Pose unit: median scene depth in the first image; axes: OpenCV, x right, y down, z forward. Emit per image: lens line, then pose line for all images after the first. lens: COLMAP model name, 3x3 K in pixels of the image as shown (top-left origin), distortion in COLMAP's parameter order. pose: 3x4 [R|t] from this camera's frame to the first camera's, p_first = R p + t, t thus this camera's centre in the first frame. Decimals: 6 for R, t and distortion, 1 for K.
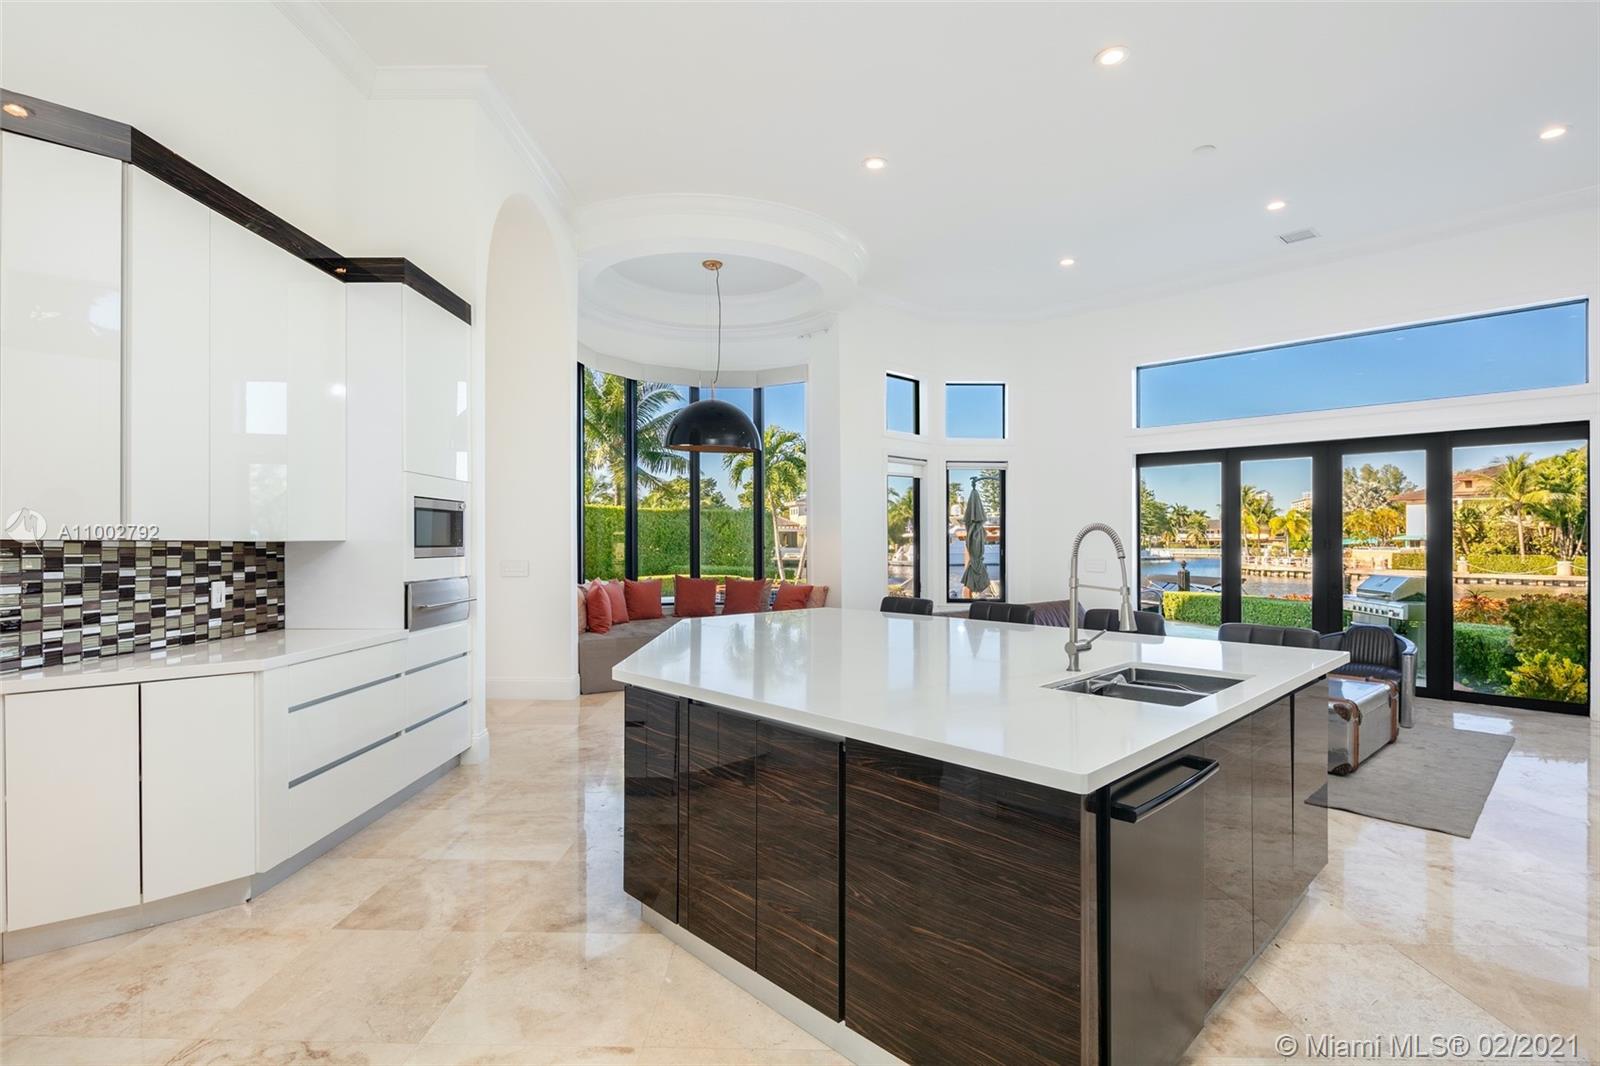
lens RADIAL K [[805.3, 0, 801.1], [0, 805.3, 534.3], [0, 0, 1]] dist [-0.004801, -0.001579]
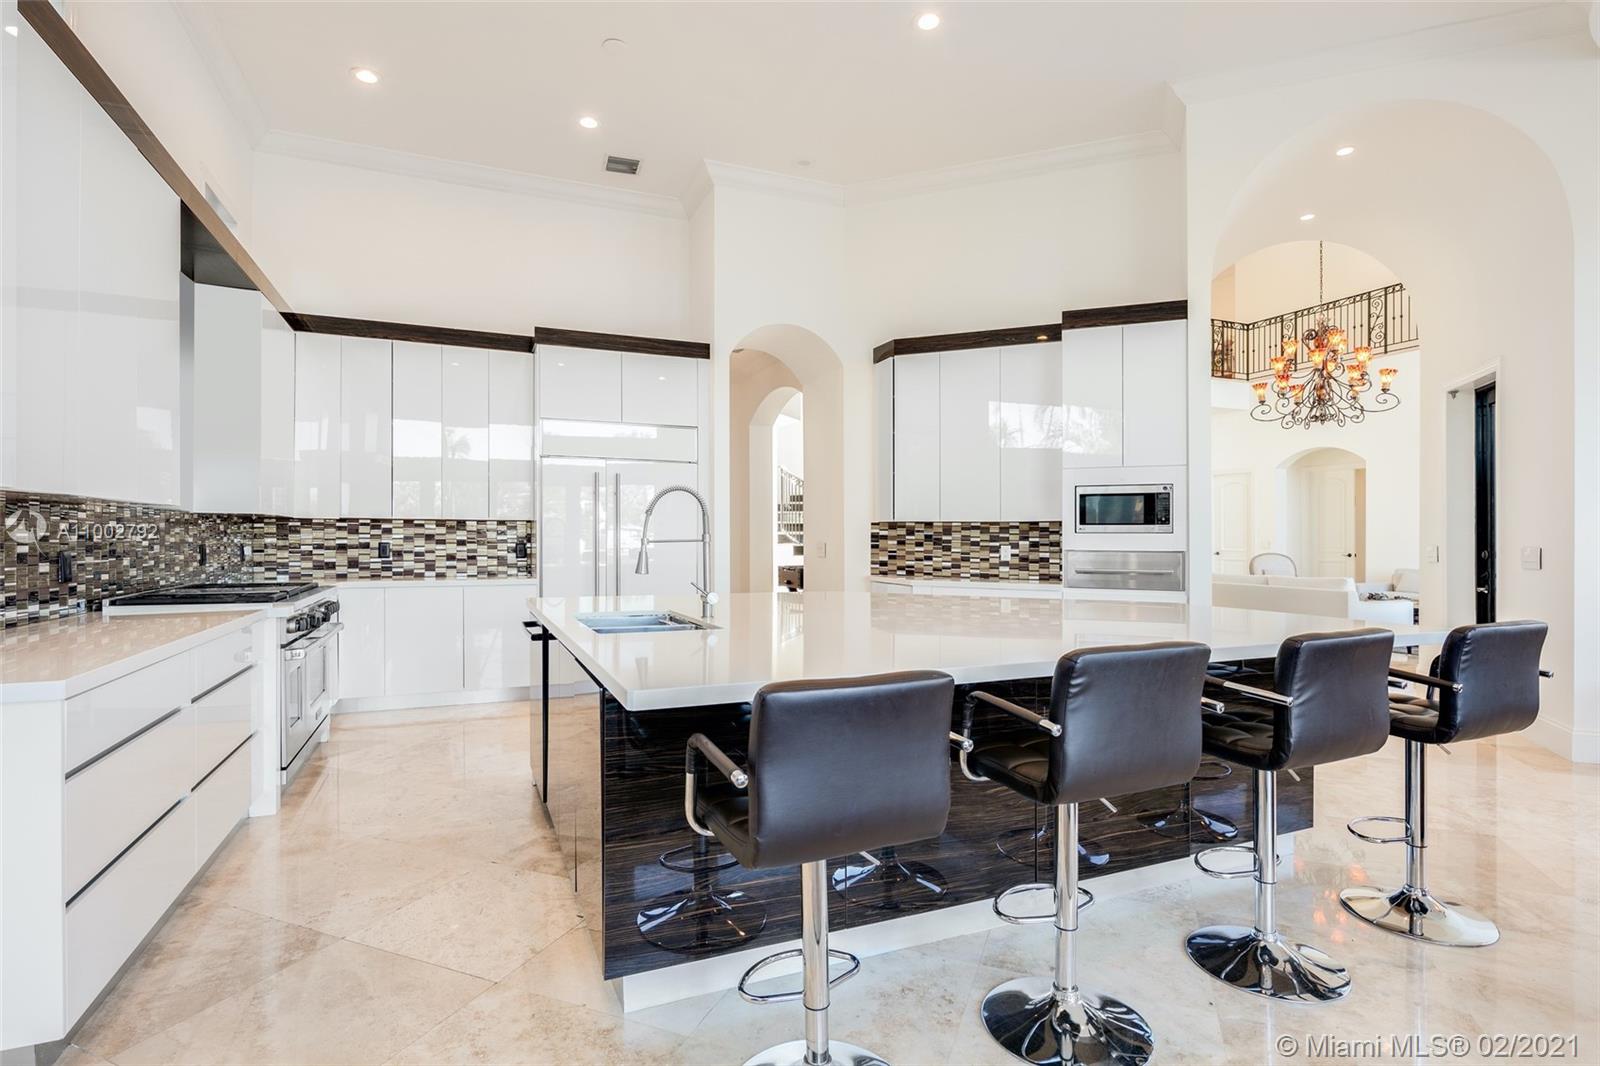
lens RADIAL K [[774.7, 0, 793.7], [0, 774.7, 528.9], [0, 0, 1]] dist [0.003106, 0.000134]
pose [[-0.342797, 0.001405, -0.939408, 1.107750], [0.005638, 0.999984, -0.000562, 0.022805], [0.939393, -0.005489, -0.342799, 1.251020]]
